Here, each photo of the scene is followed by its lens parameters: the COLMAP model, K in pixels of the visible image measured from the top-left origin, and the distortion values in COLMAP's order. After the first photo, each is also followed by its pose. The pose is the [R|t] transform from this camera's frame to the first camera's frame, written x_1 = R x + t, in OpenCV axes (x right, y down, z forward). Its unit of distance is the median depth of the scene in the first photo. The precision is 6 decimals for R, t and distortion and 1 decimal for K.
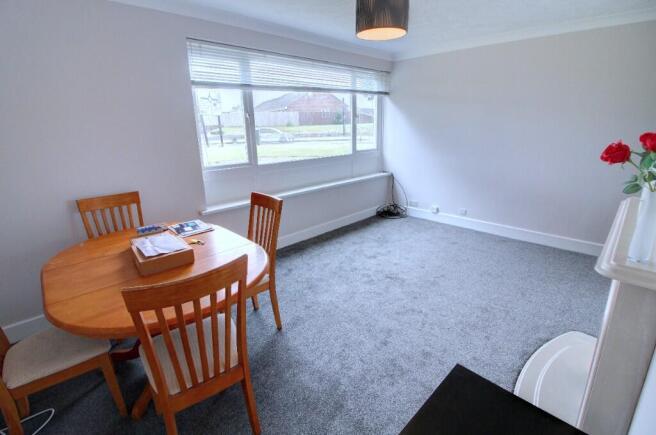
lens RADIAL K [[303.7, 0, 328.0], [0, 303.7, 217.5], [0, 0, 1]] dist [-0.000597, -0.000061]
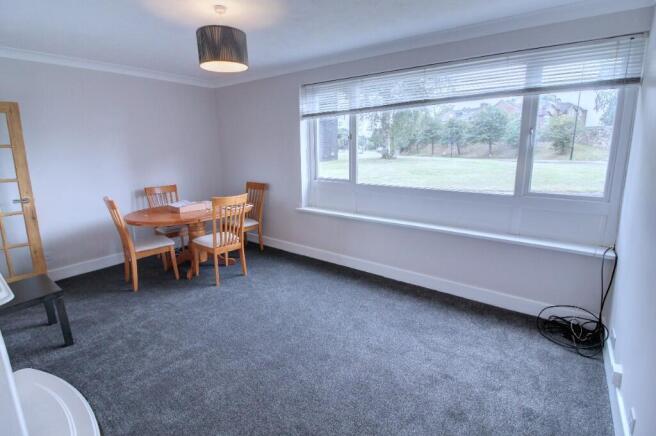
lens RADIAL K [[329.3, 0, 326.4], [0, 329.3, 211.7], [0, 0, 1]] dist [0.001195, 0.000062]
pose [[0.144205, 0.225253, -0.963569, 0.772456], [-0.275483, 0.944391, 0.179542, -0.228791], [0.950428, 0.239556, 0.198239, 0.629517]]
